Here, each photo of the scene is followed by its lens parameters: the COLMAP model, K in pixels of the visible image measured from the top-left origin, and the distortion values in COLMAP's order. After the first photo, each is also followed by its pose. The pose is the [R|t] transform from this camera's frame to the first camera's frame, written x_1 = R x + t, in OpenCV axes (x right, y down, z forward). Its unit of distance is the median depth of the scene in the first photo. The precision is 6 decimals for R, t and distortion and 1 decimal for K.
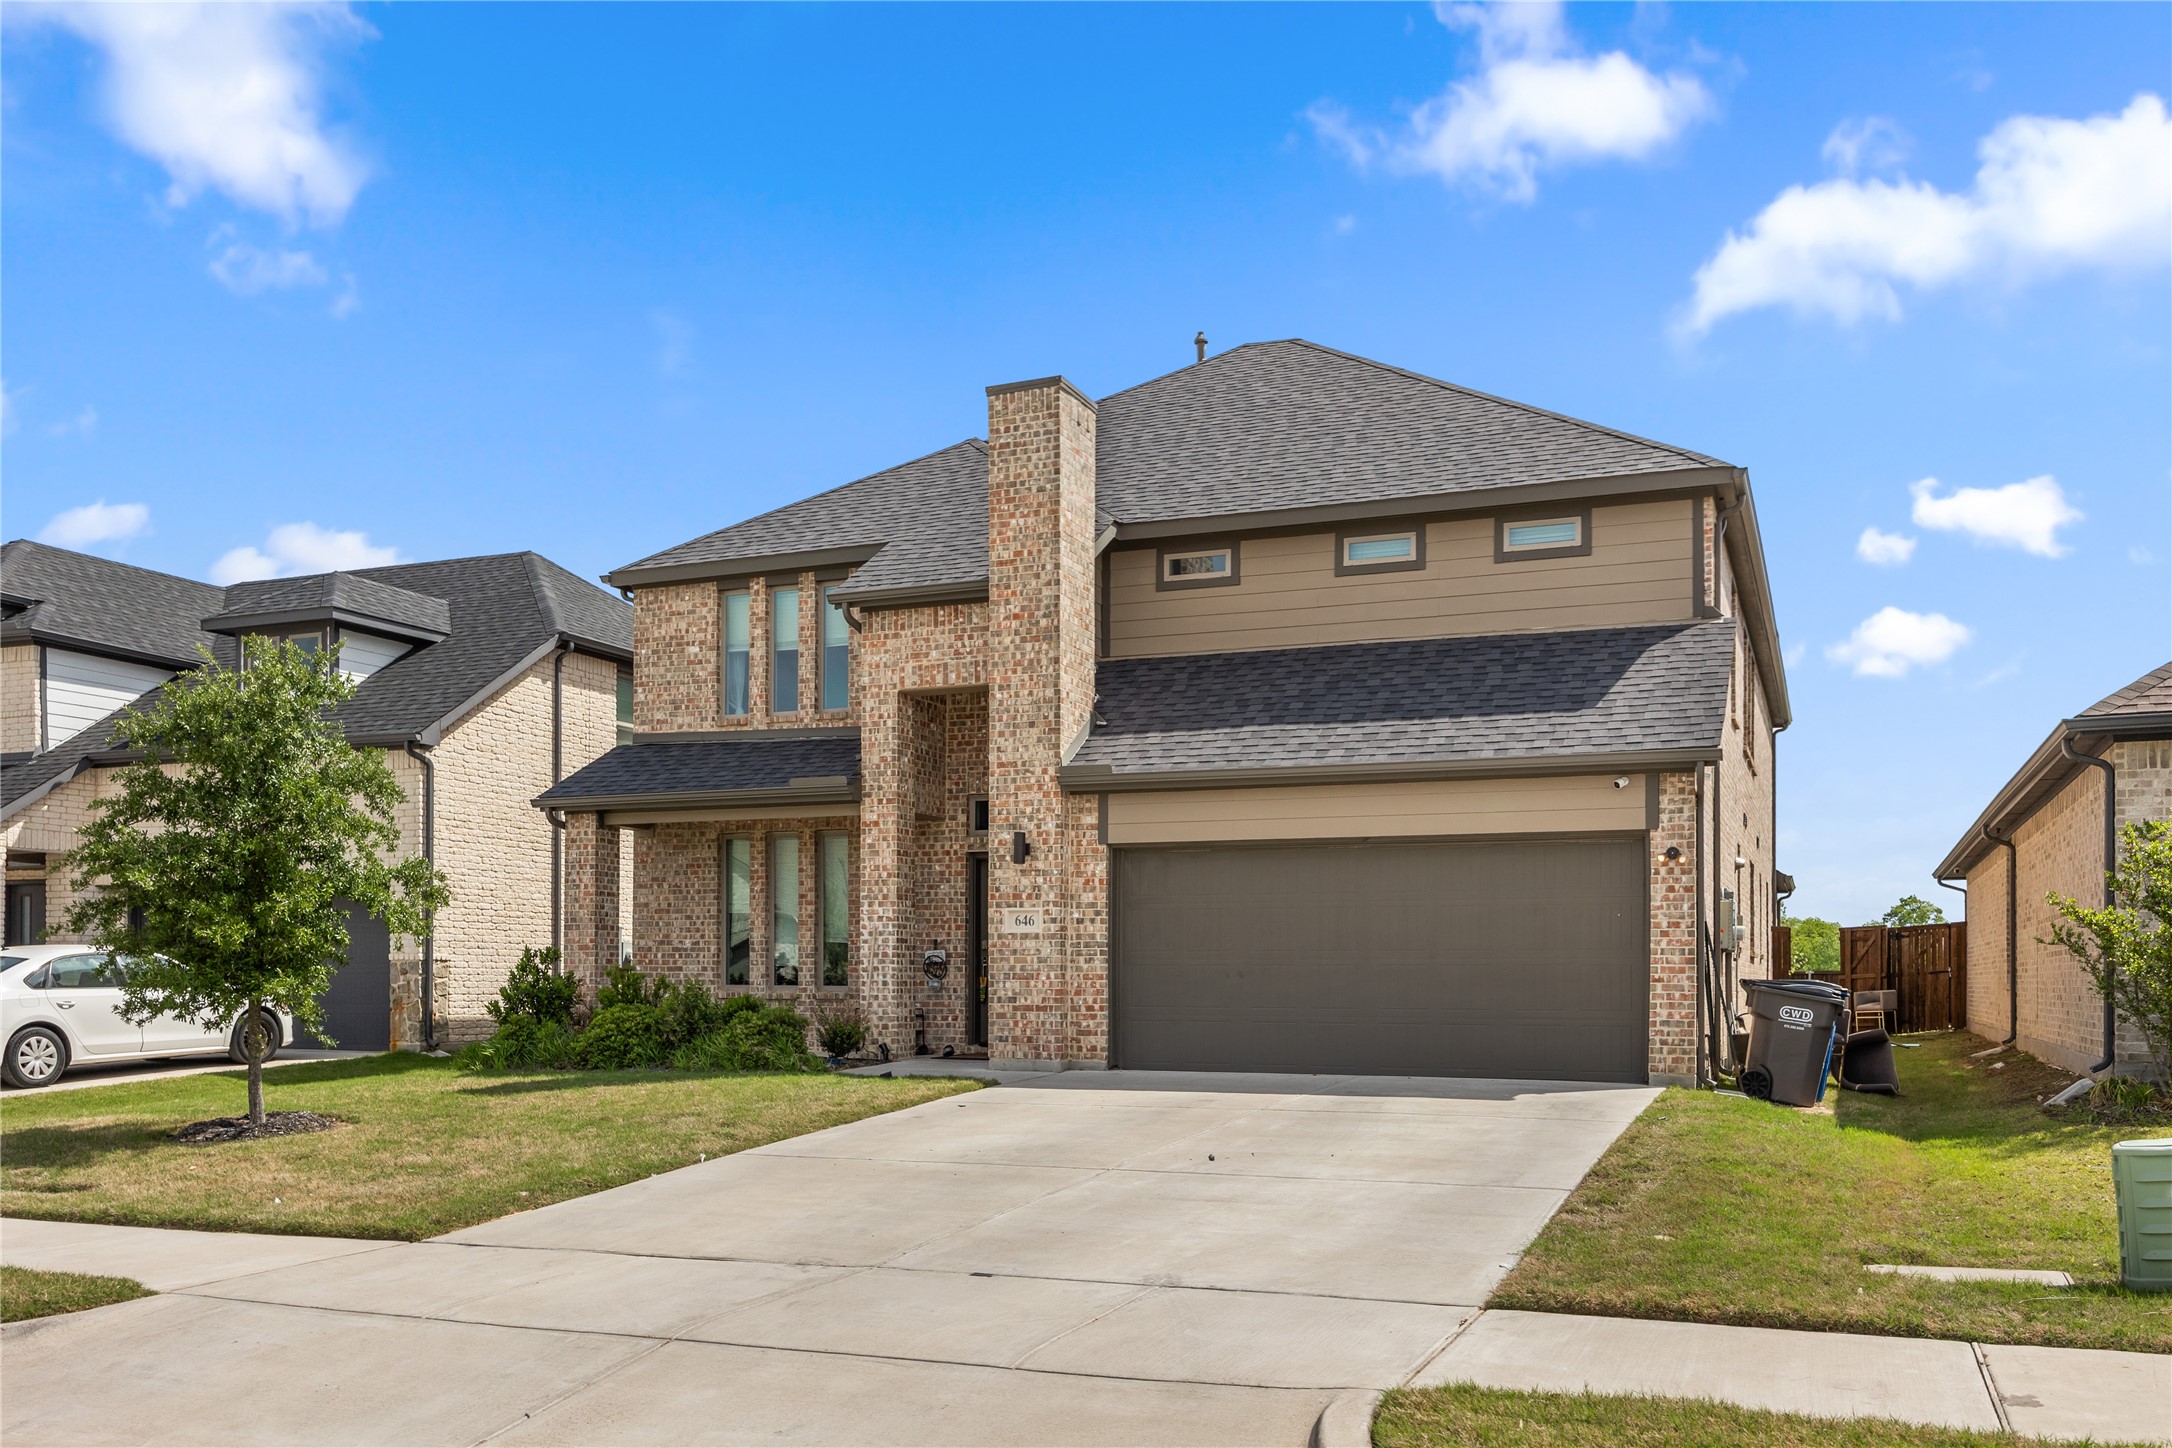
lens RADIAL K [[1806.1, 0, 1085.9], [0, 1806.1, 781.3], [0, 0, 1]] dist [-0.003225, -0.006630]
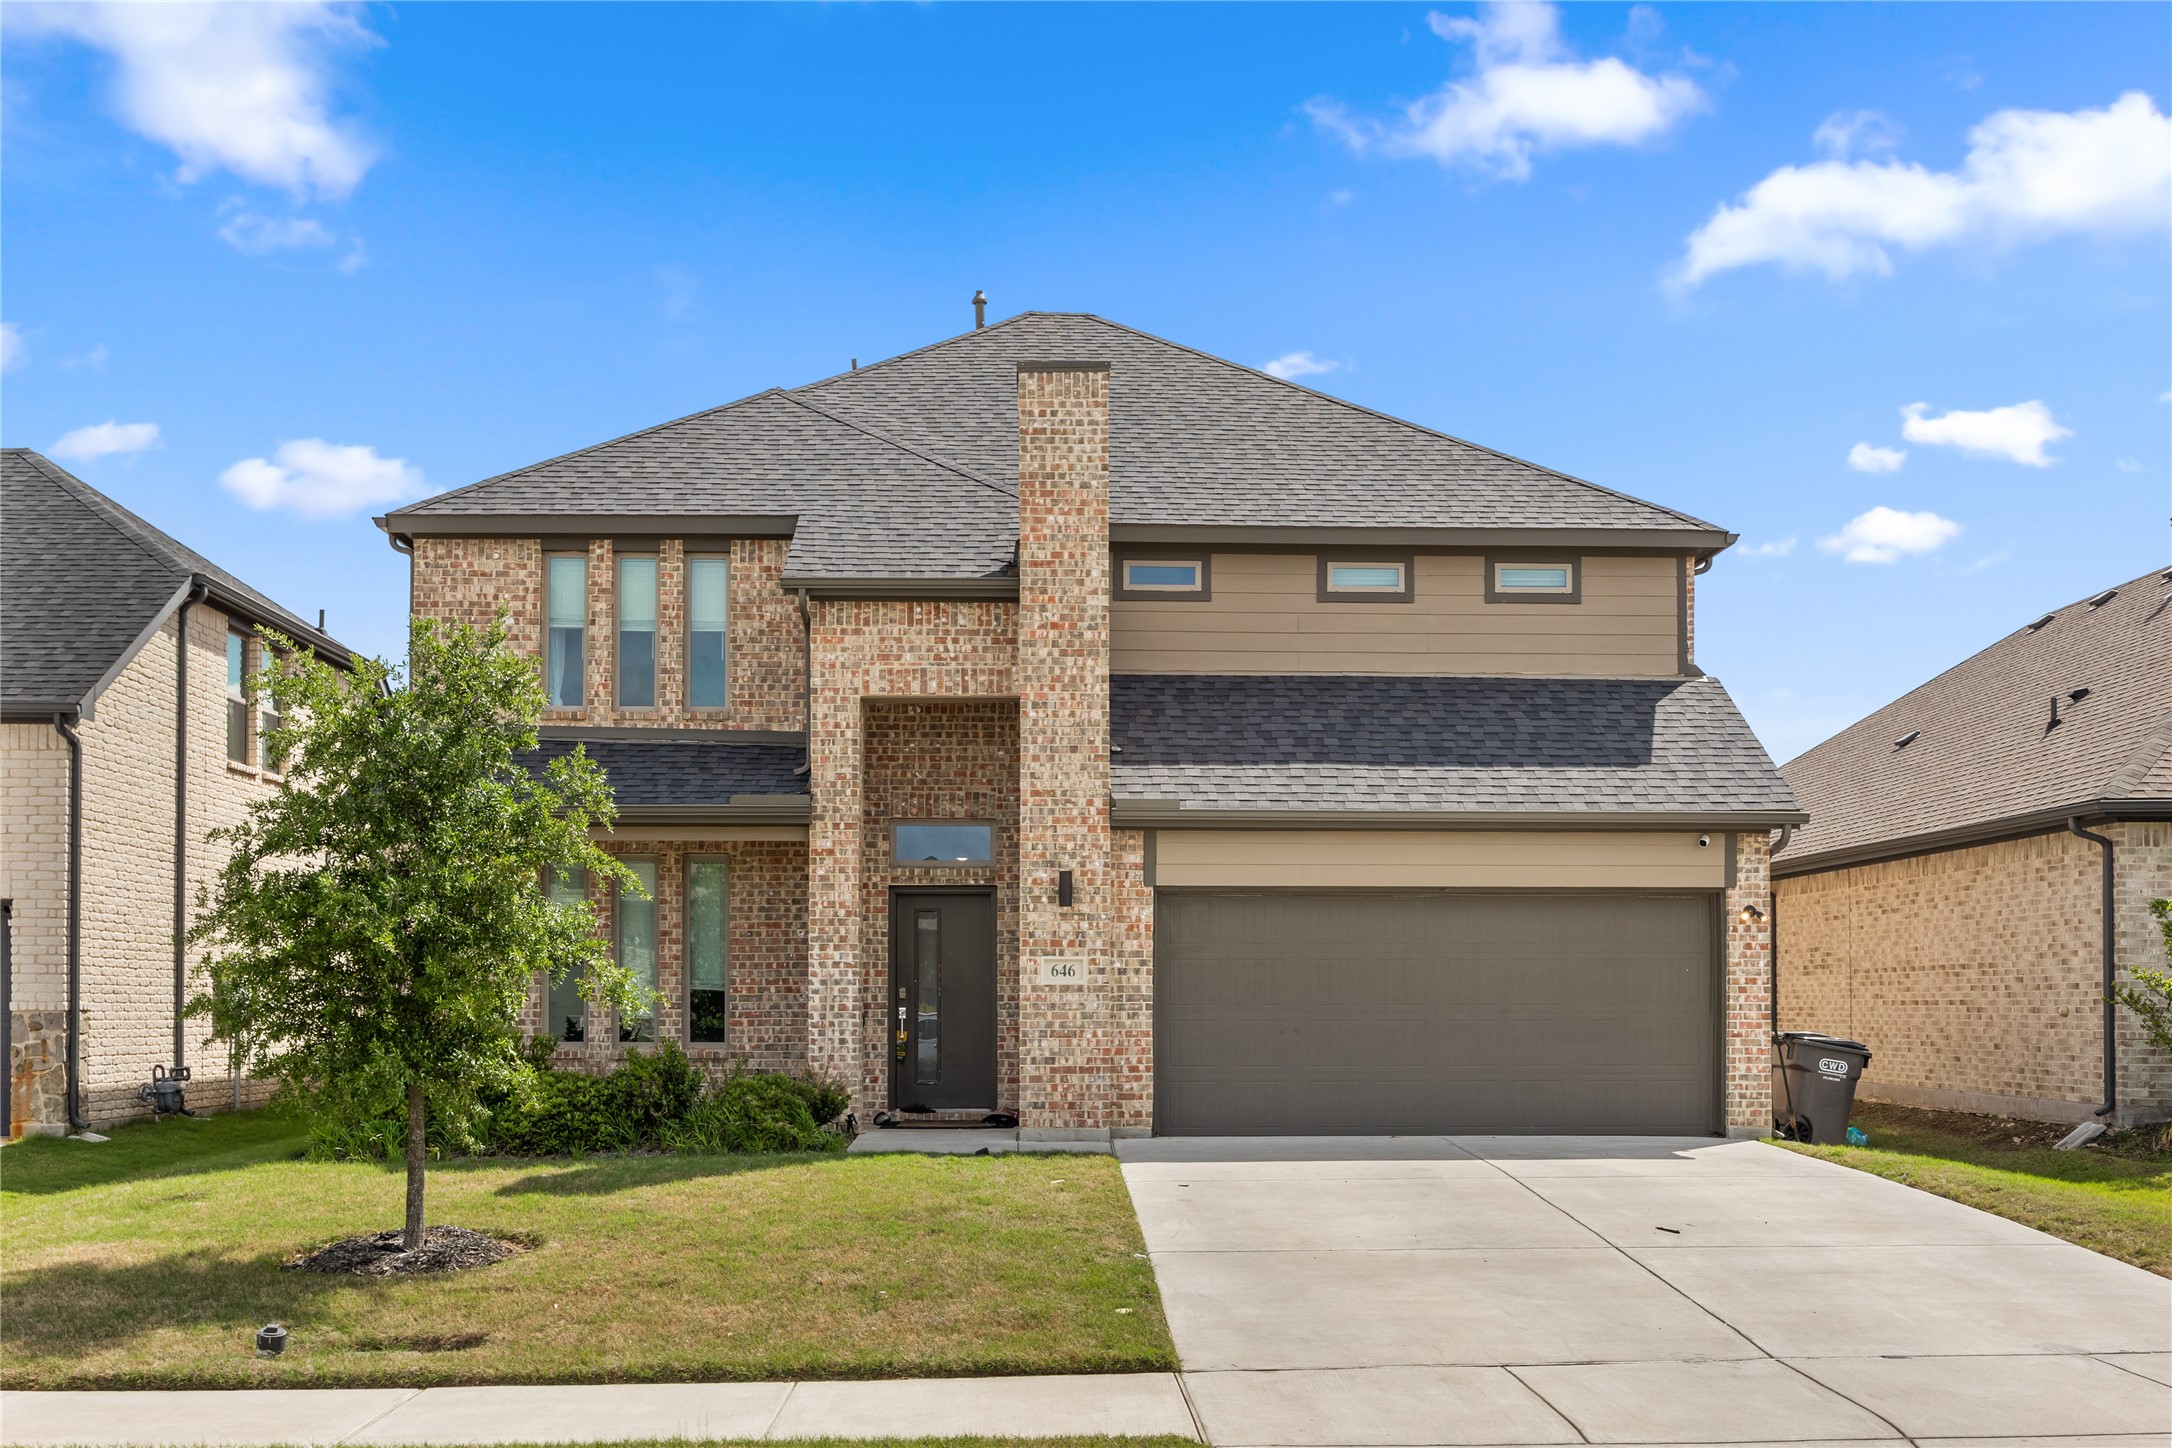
lens RADIAL K [[2134.9, 0, 1086.0], [0, 2134.9, 724.0], [0, 0, 1]] dist [-0.009566, 0.011112]
pose [[0.909331, 0.049908, 0.413069, -0.451583], [-0.042216, 0.998723, -0.027736, -0.014777], [-0.413926, 0.007783, 0.910277, 0.041137]]
